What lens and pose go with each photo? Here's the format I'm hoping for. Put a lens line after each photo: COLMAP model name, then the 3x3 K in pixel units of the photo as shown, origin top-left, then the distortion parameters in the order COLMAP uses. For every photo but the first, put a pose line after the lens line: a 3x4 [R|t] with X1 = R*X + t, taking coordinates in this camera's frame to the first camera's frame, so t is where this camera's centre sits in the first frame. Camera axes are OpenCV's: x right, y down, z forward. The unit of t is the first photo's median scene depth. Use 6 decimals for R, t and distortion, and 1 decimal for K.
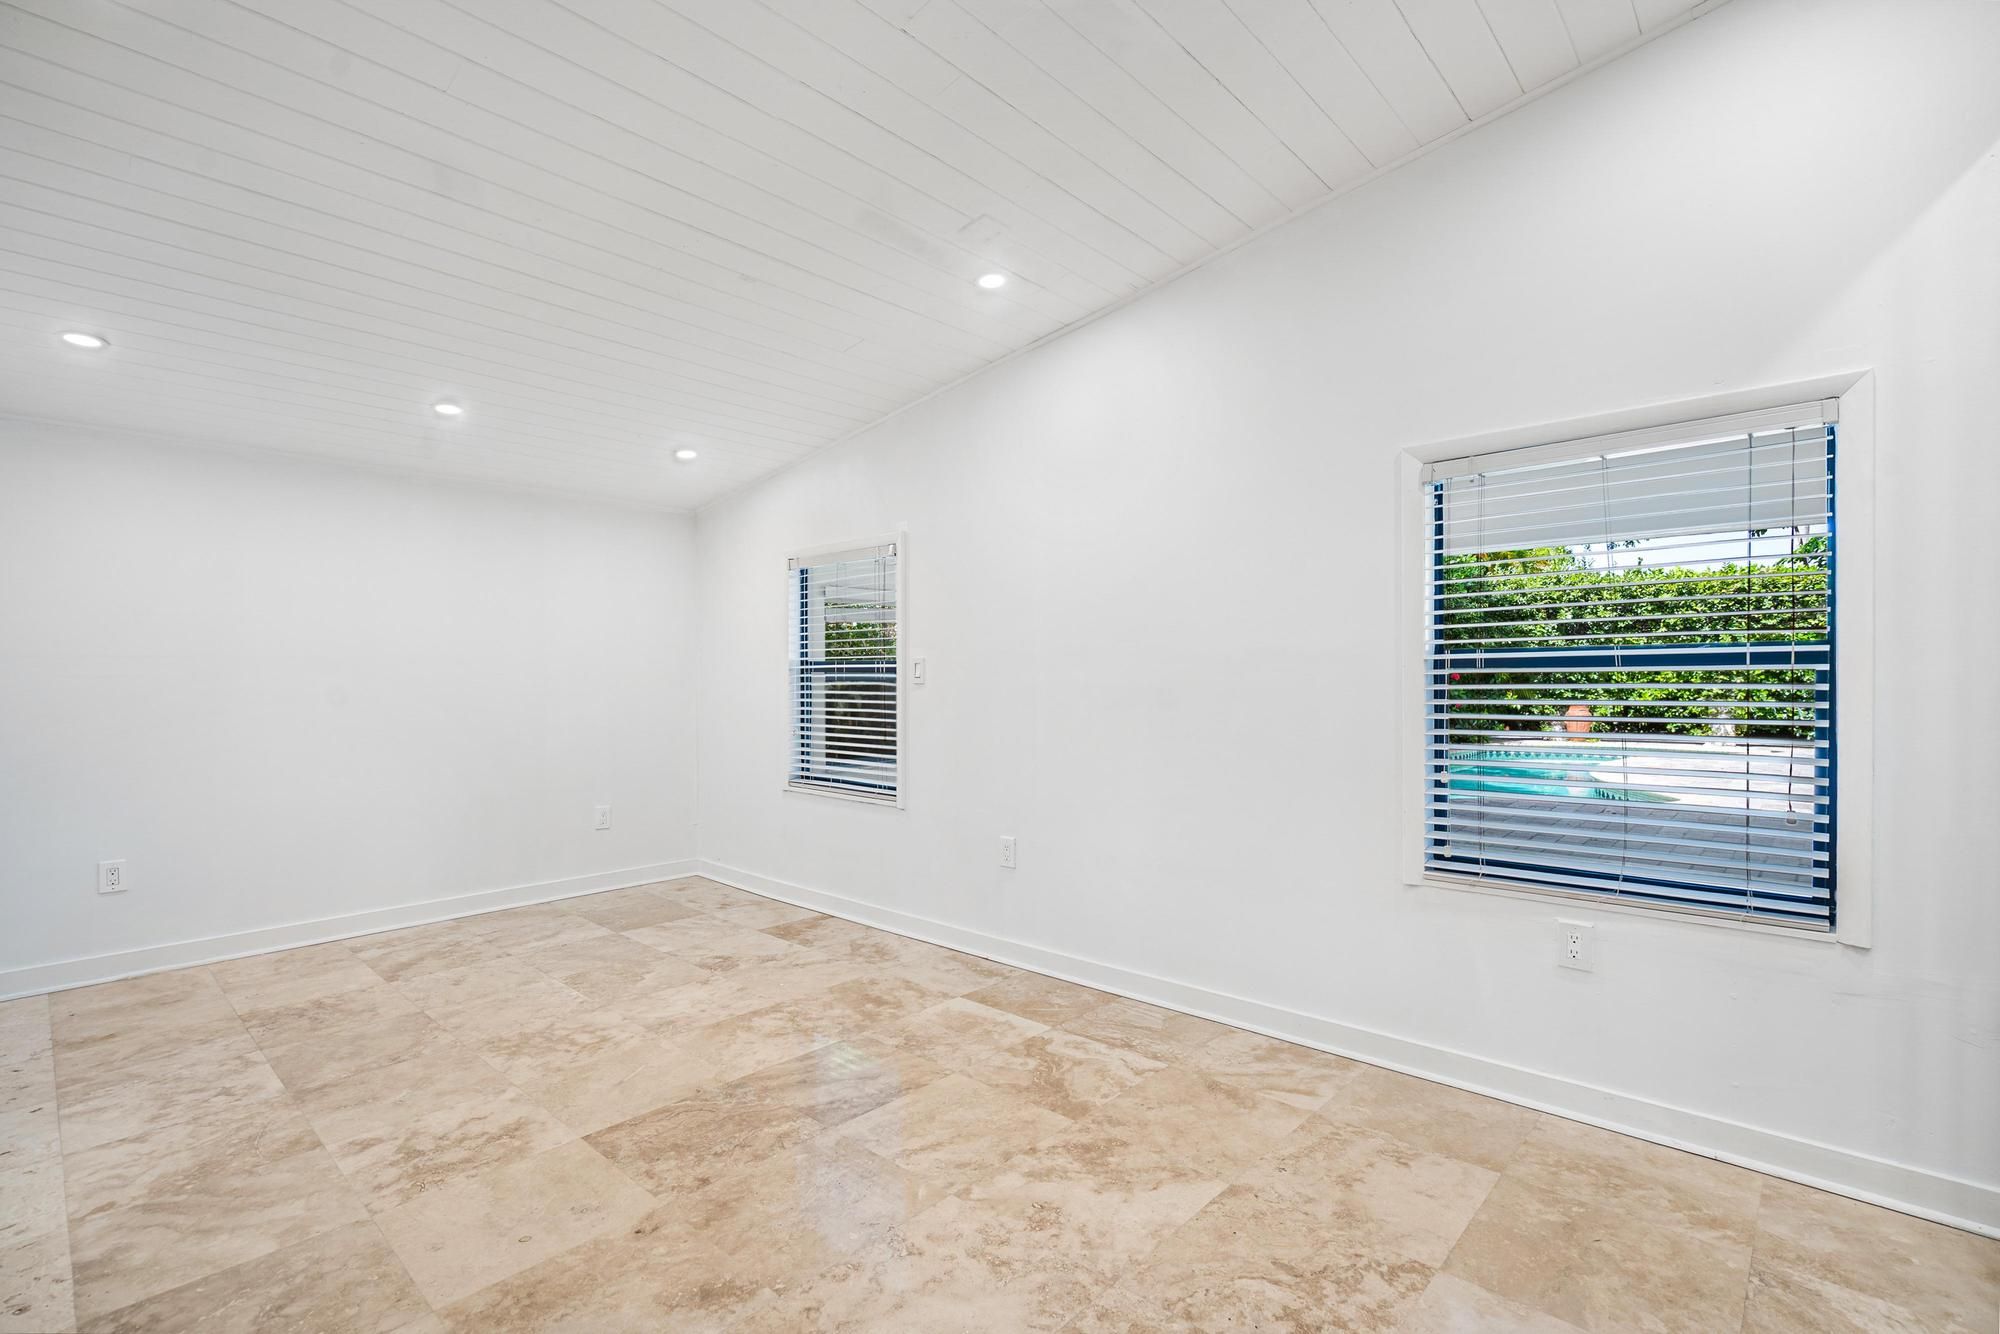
lens RADIAL K [[915.4, 0, 991.9], [0, 915.4, 679.9], [0, 0, 1]] dist [0.000112, -0.000169]
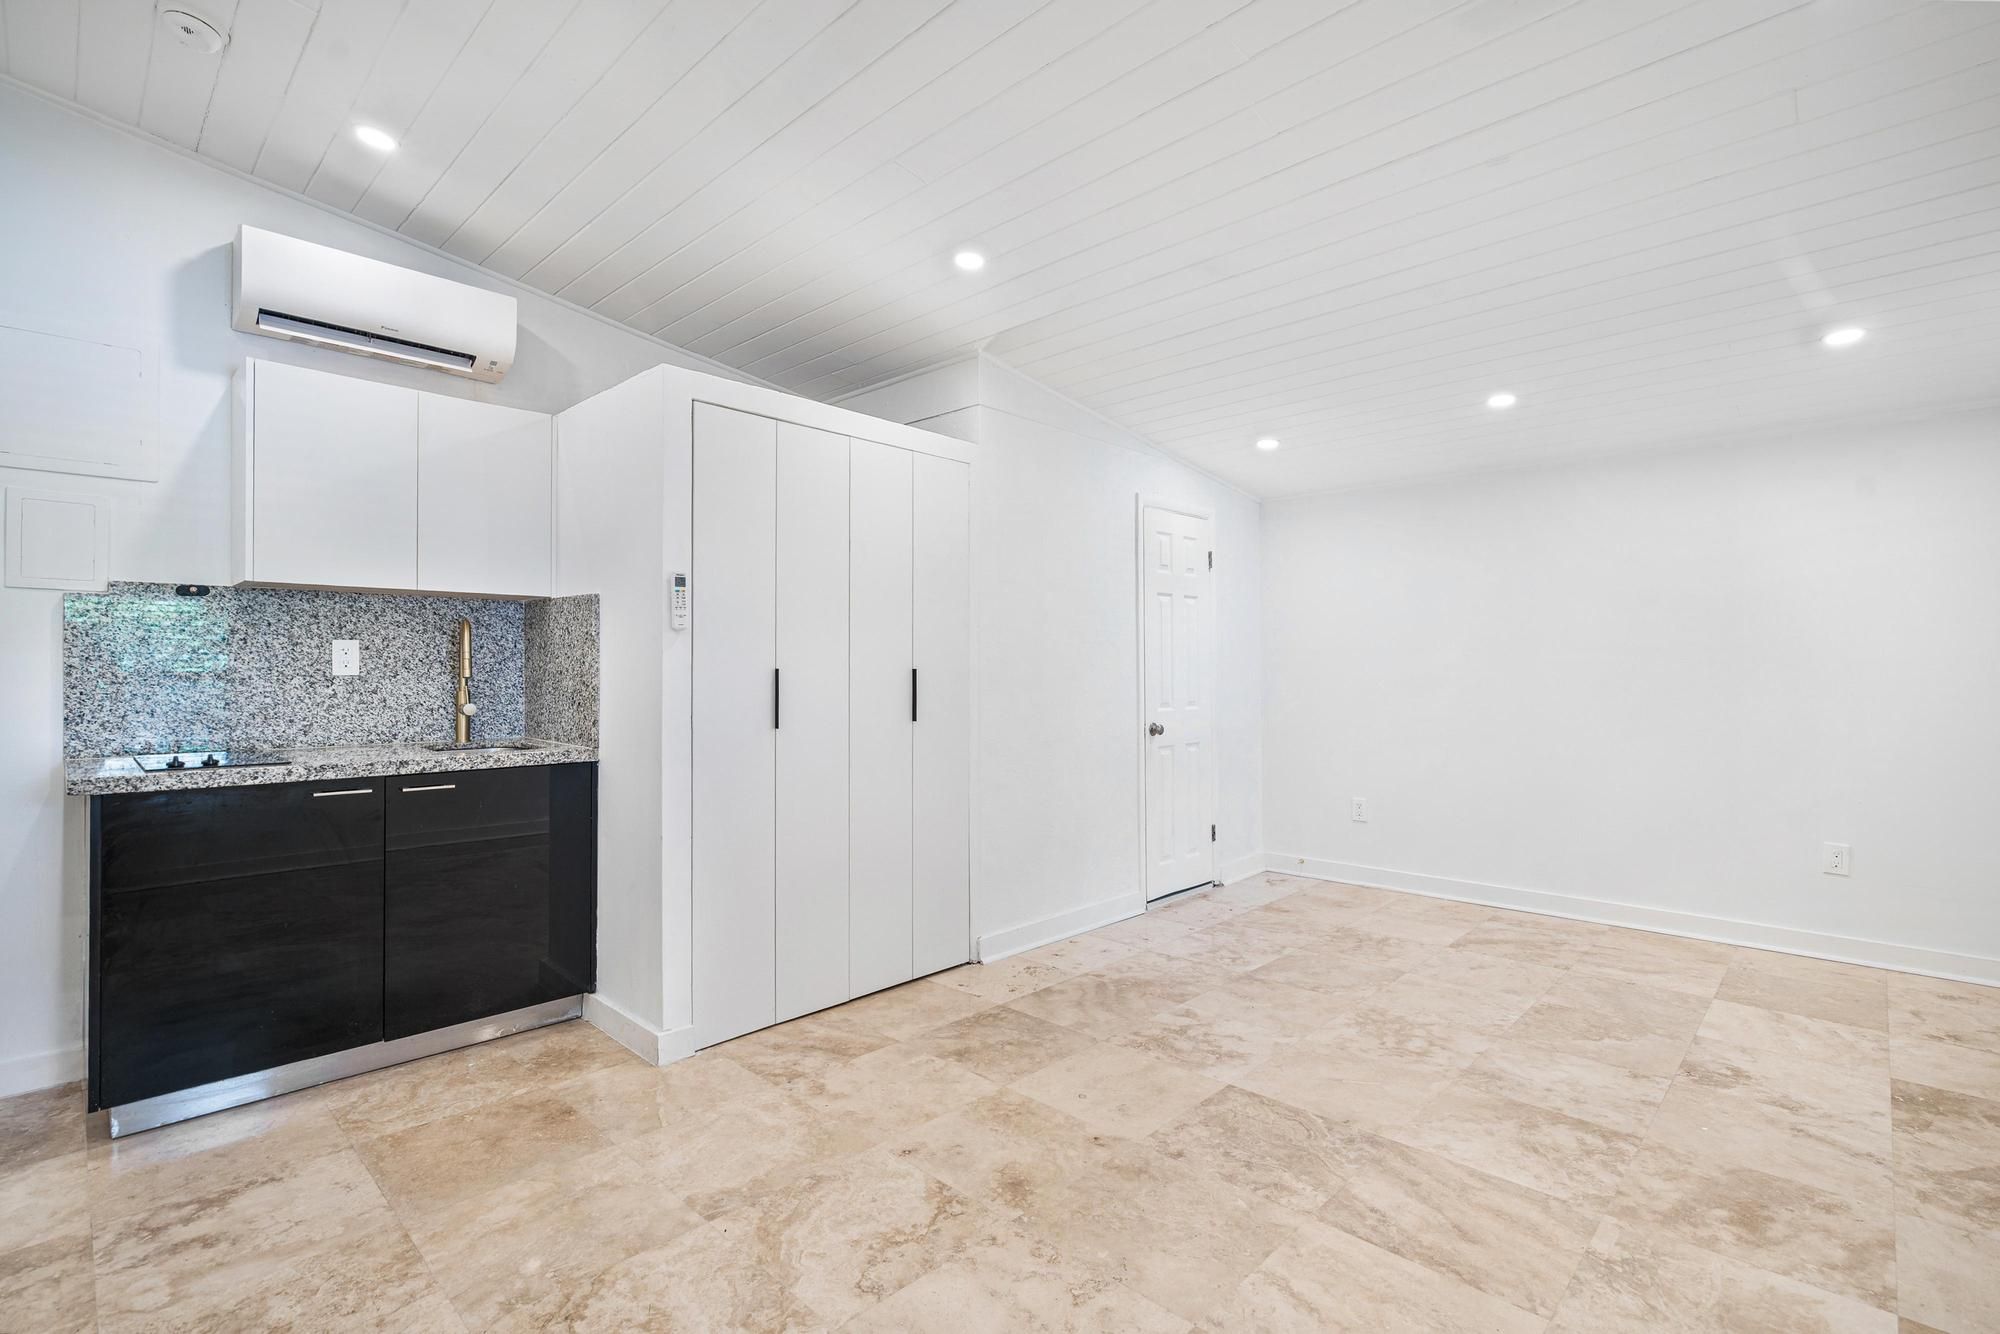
lens RADIAL K [[899.1, 0, 1010.5], [0, 899.1, 674.4], [0, 0, 1]] dist [-0.002521, 0.000798]
pose [[-0.001929, 0.010335, -0.999945, 0.581783], [-0.003262, 0.999941, 0.010341, -0.007728], [0.999993, 0.003282, -0.001895, 0.670082]]
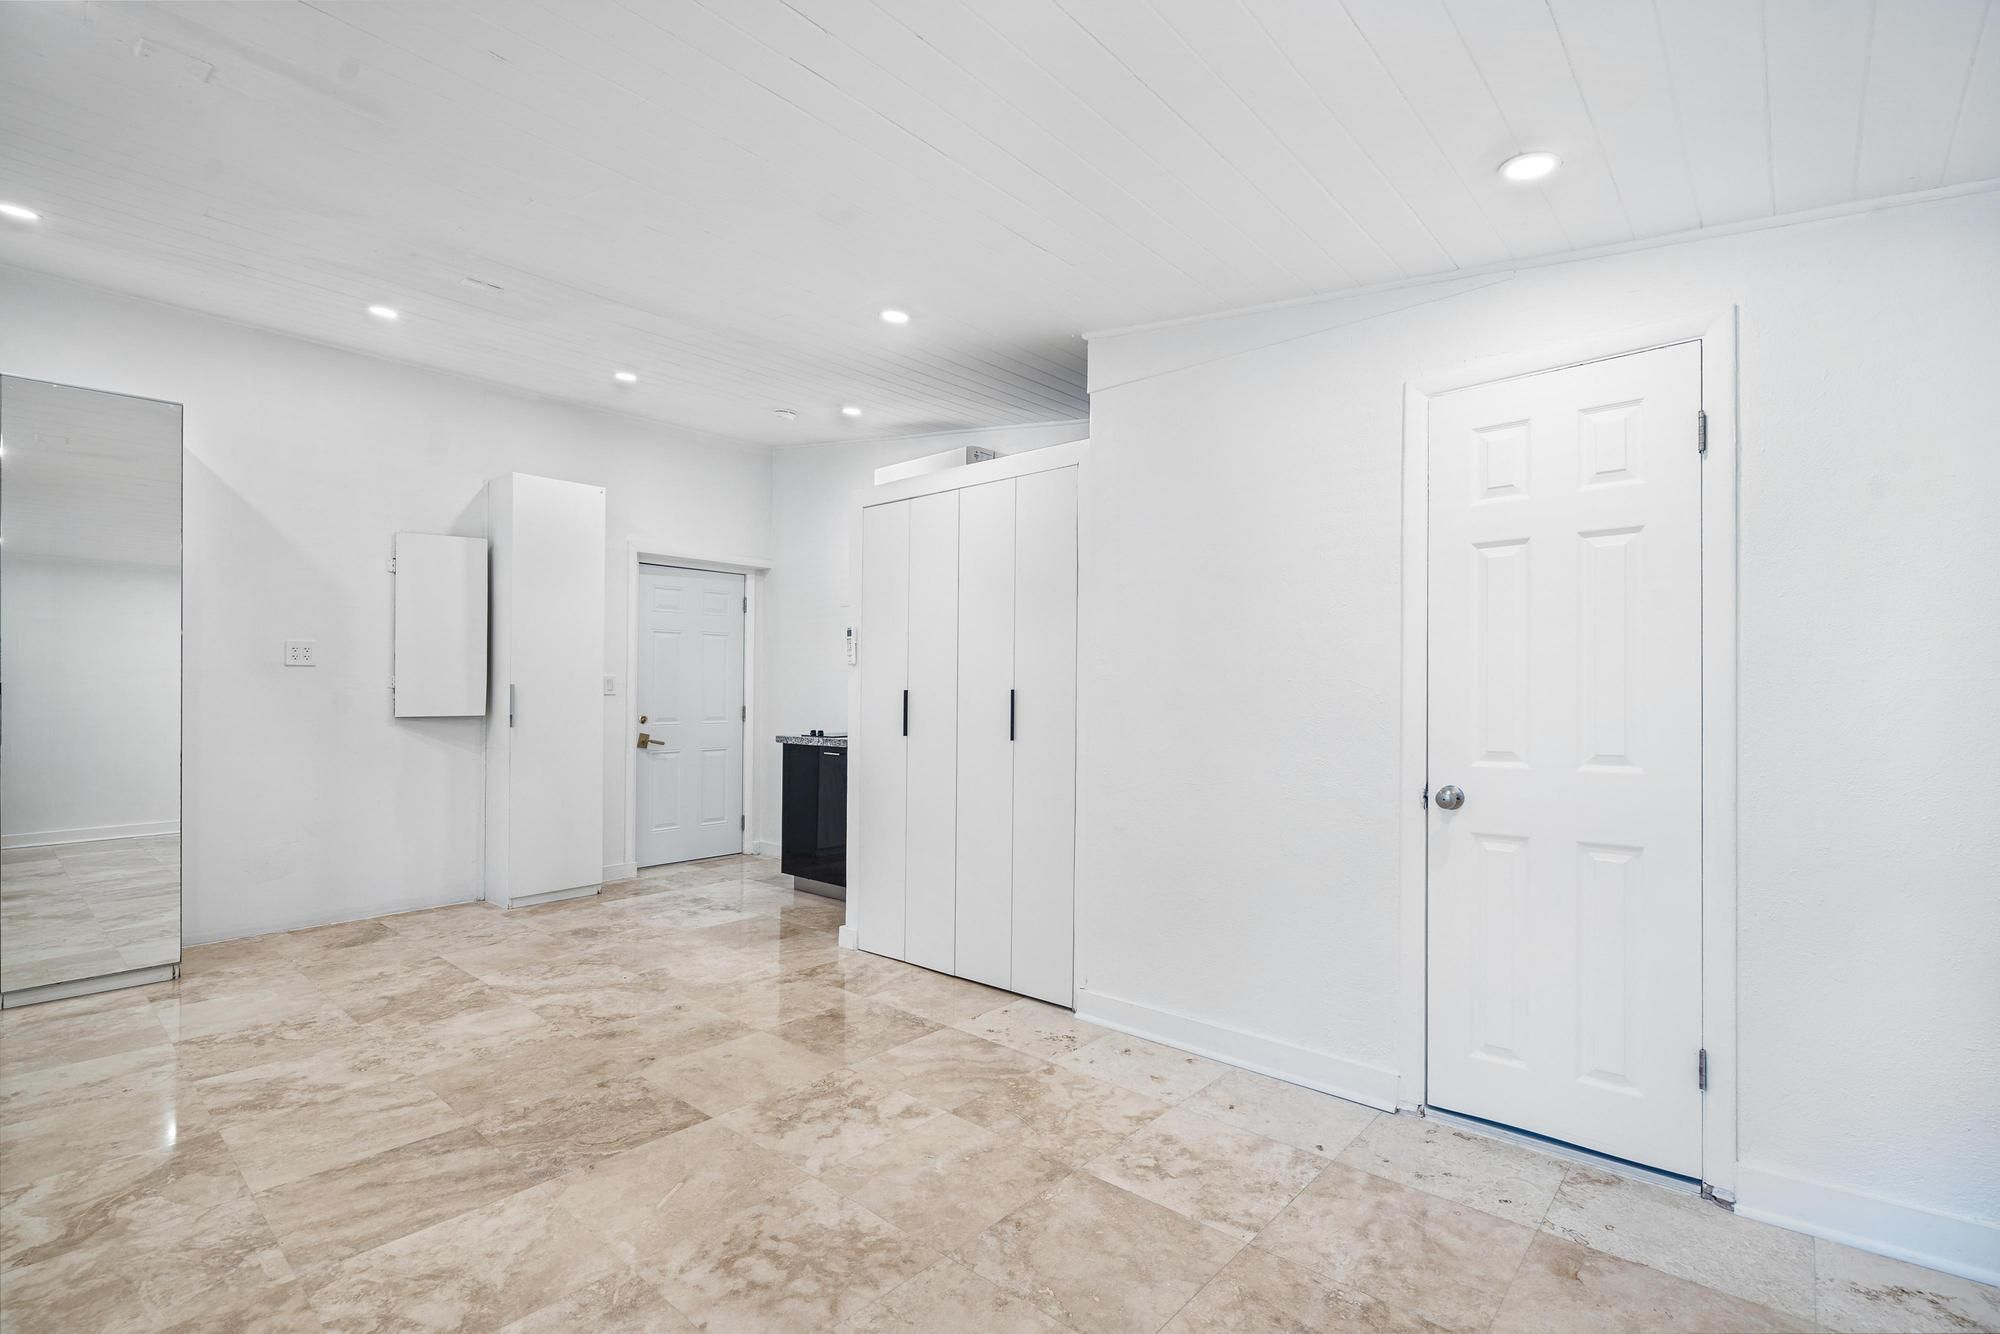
lens RADIAL K [[898.9, 0, 1026.0], [0, 898.9, 680.5], [0, 0, 1]] dist [-0.003213, 0.000109]
pose [[-0.998414, 0.007360, -0.055814, -0.694308], [0.008004, 0.999904, -0.011310, 0.001672], [0.055725, -0.011739, -0.998377, 1.895452]]
